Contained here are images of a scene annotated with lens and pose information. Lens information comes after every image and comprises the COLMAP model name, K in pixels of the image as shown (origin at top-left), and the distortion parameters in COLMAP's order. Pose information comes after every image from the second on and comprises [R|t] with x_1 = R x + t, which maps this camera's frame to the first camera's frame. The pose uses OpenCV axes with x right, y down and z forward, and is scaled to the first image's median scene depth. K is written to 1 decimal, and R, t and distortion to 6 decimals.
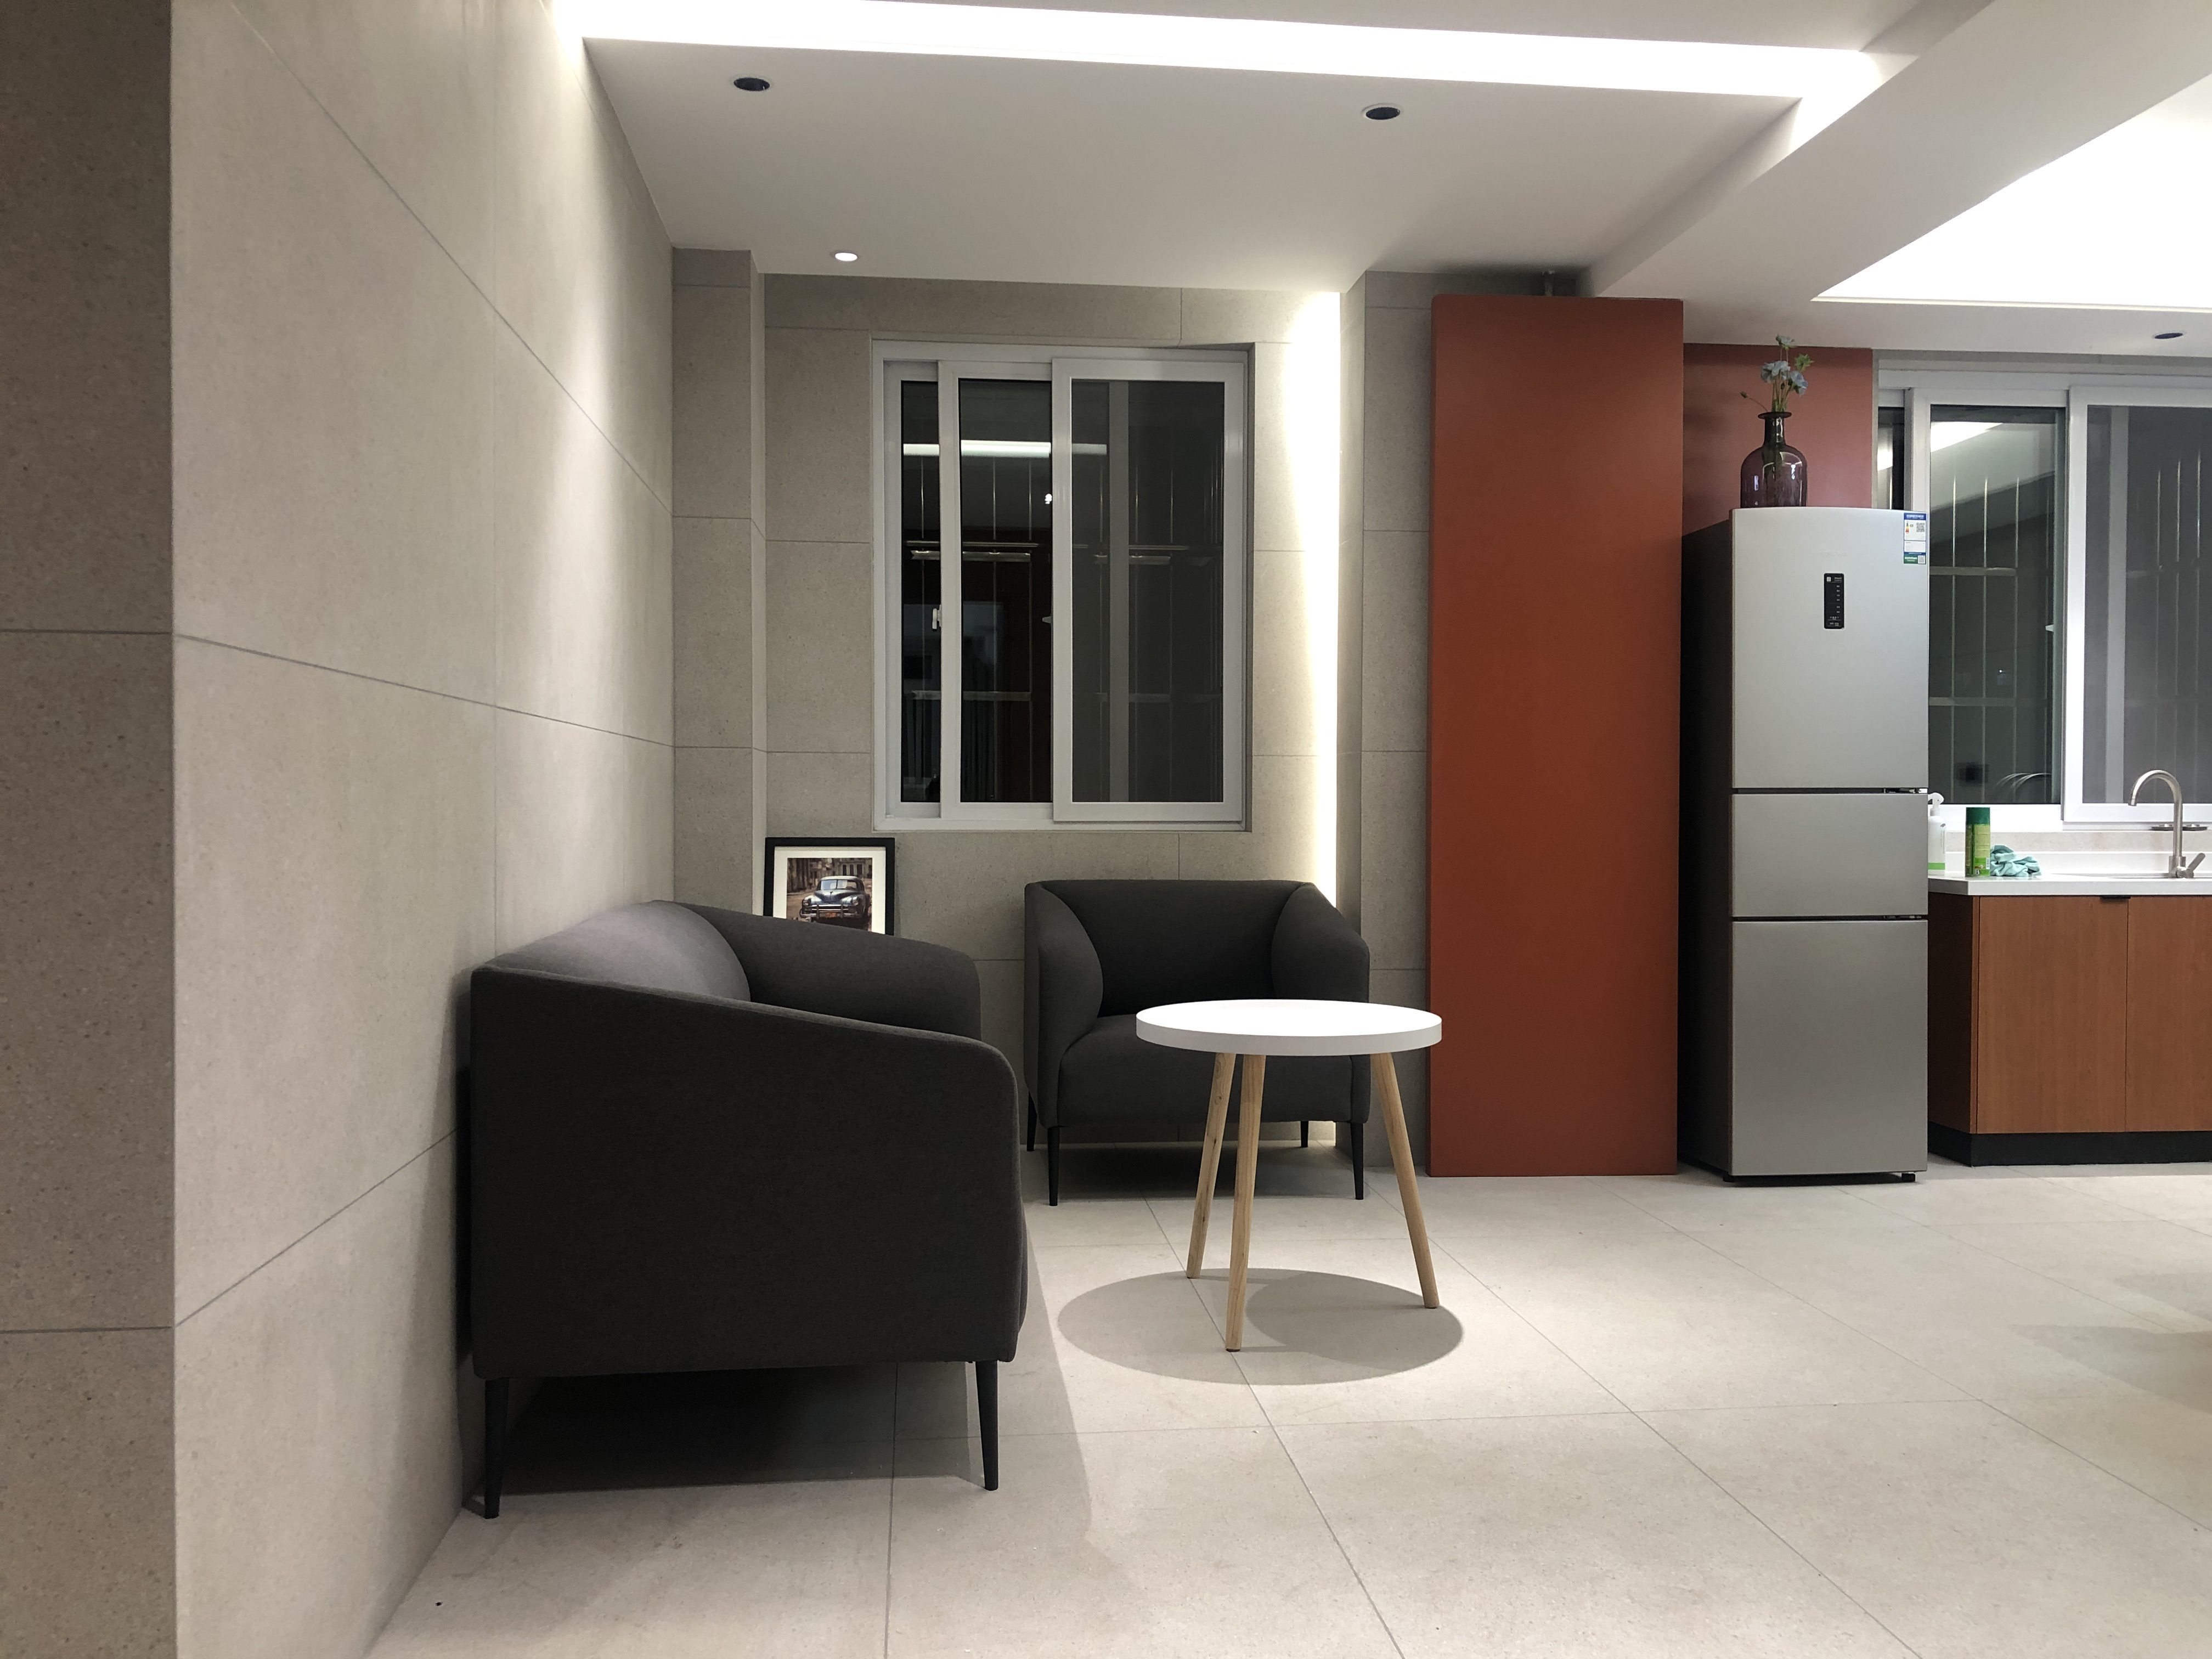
lens RADIAL K [[1827.5, 0, 1105.2], [0, 1827.5, 827.2], [0, 0, 1]] dist [-0.018686, -0.001069]
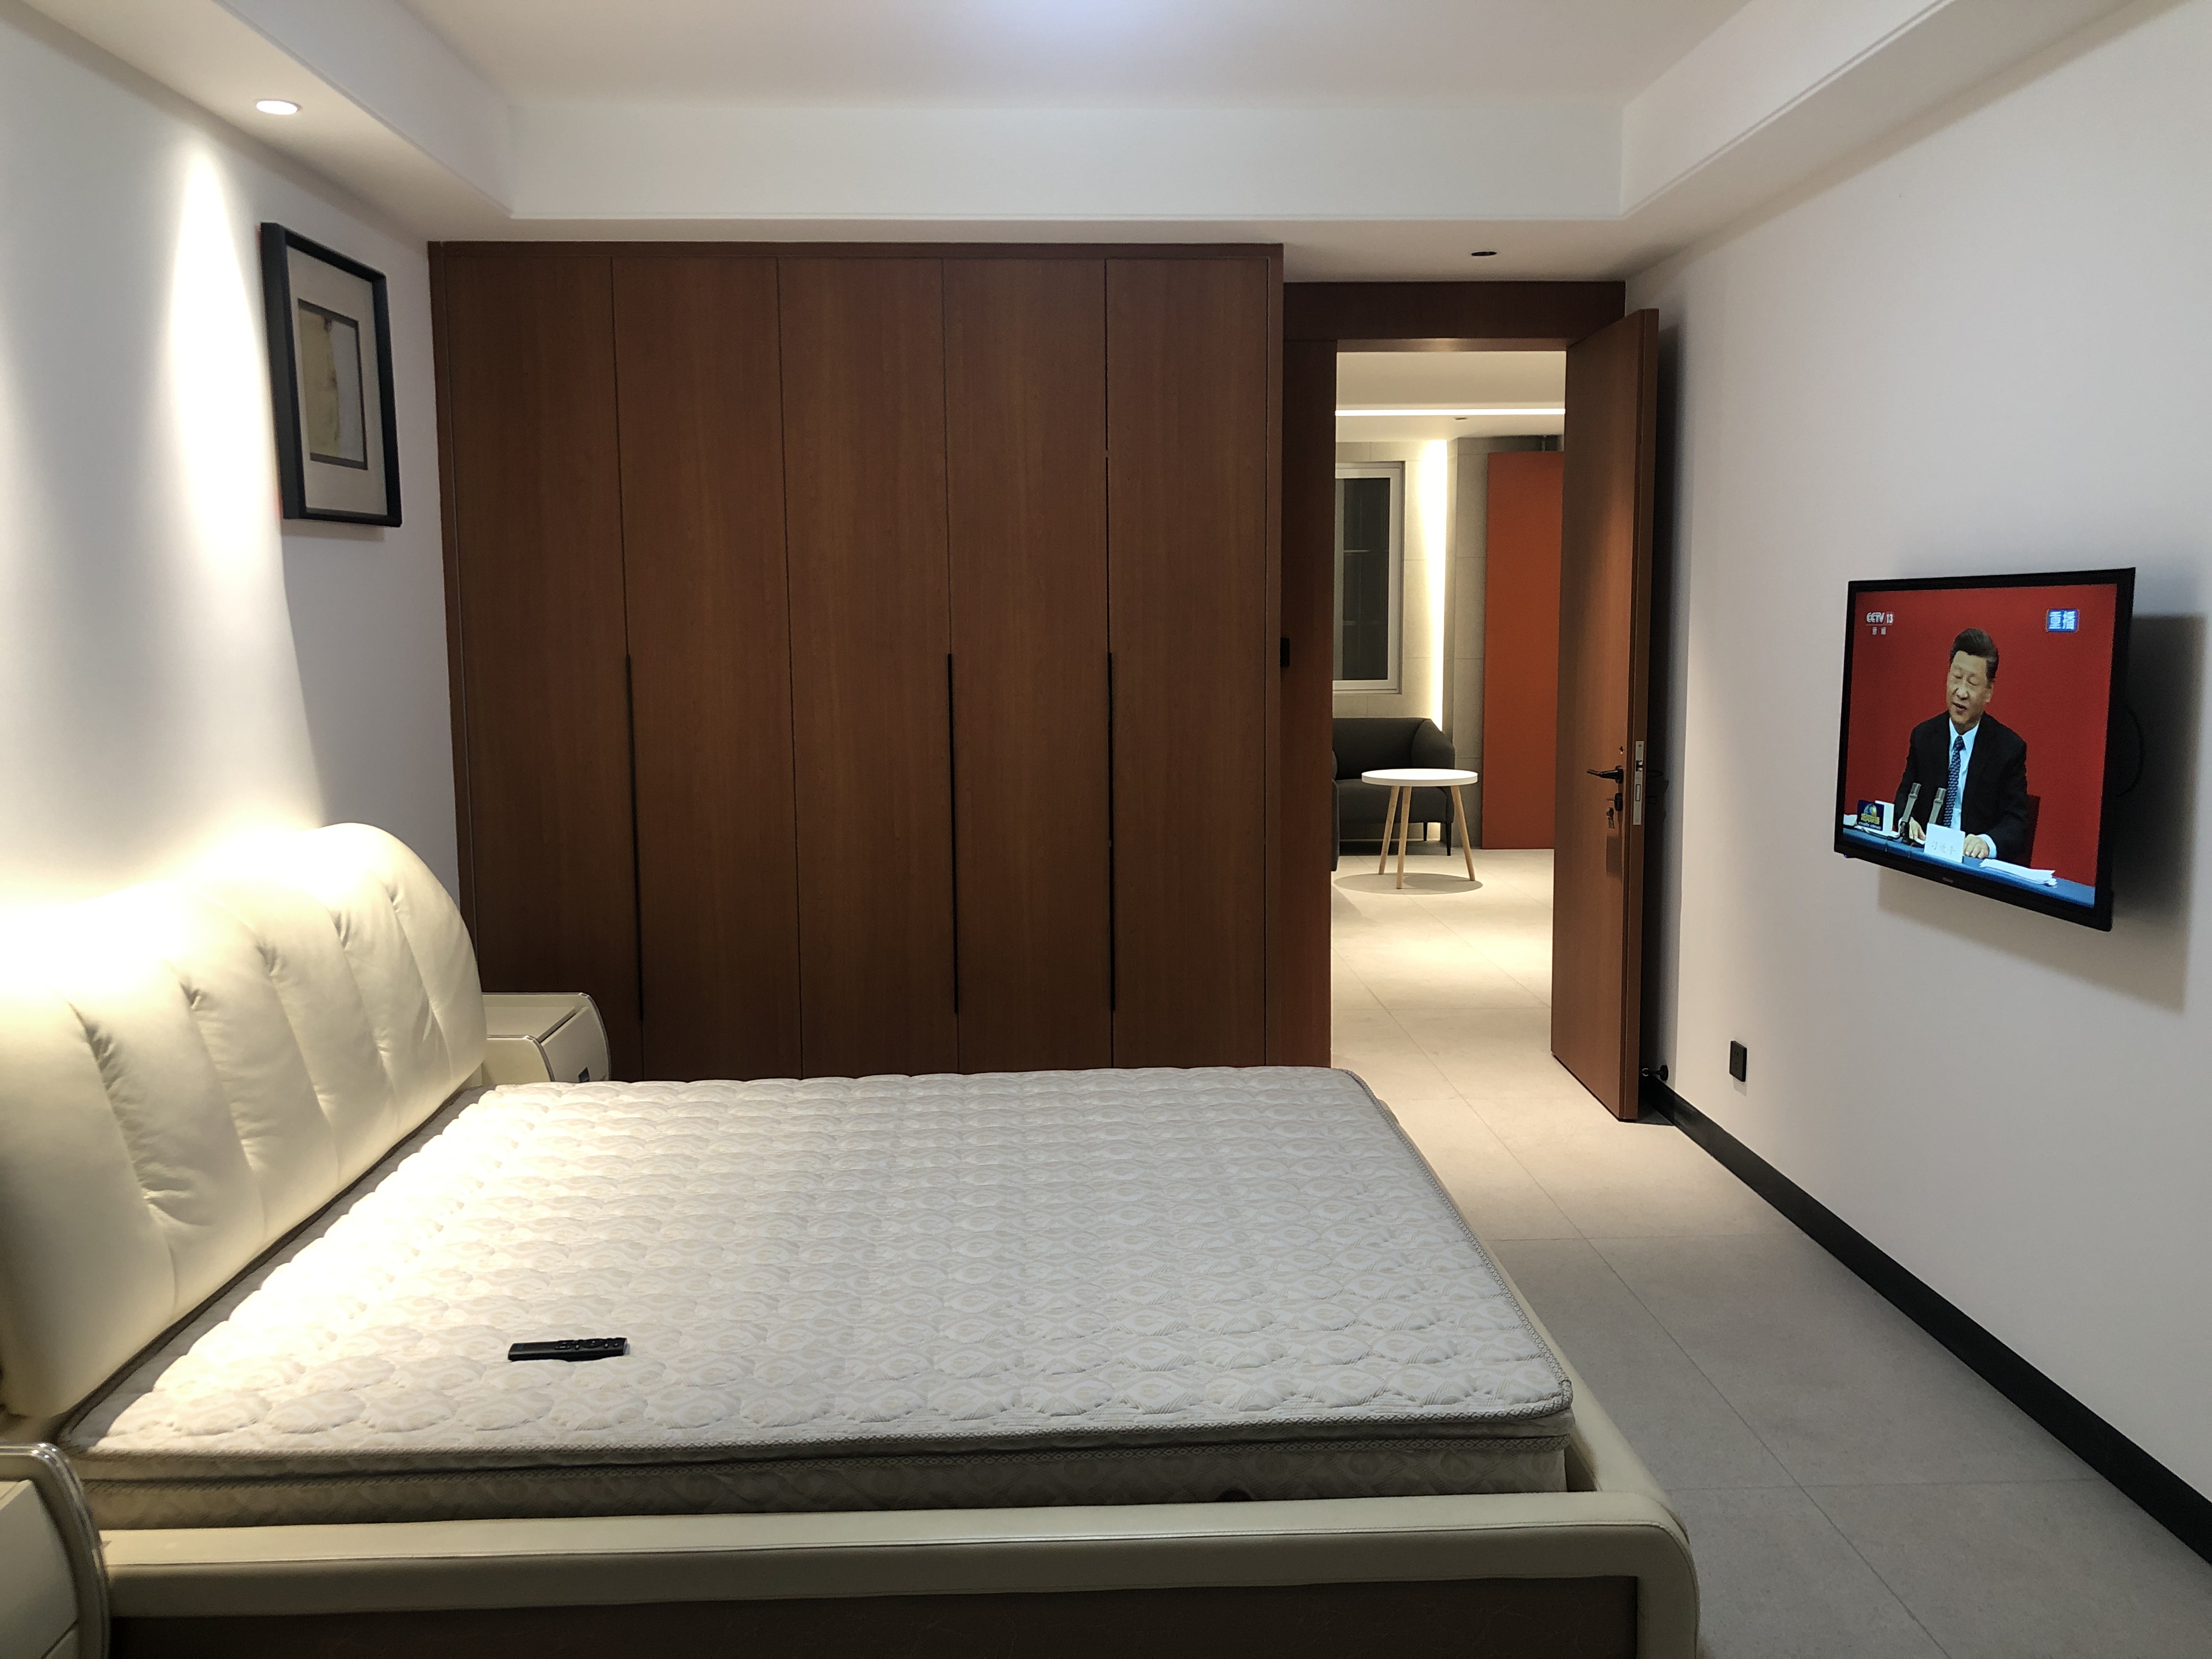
lens RADIAL K [[1827.5, 0, 1107.6], [0, 1827.5, 833.0], [0, 0, 1]] dist [-0.018686, -0.001069]
pose [[0.997921, -0.000246, -0.064448, -0.138868], [0.006902, 0.994649, 0.103079, -0.065904], [0.064077, -0.103309, 0.992583, -1.276540]]
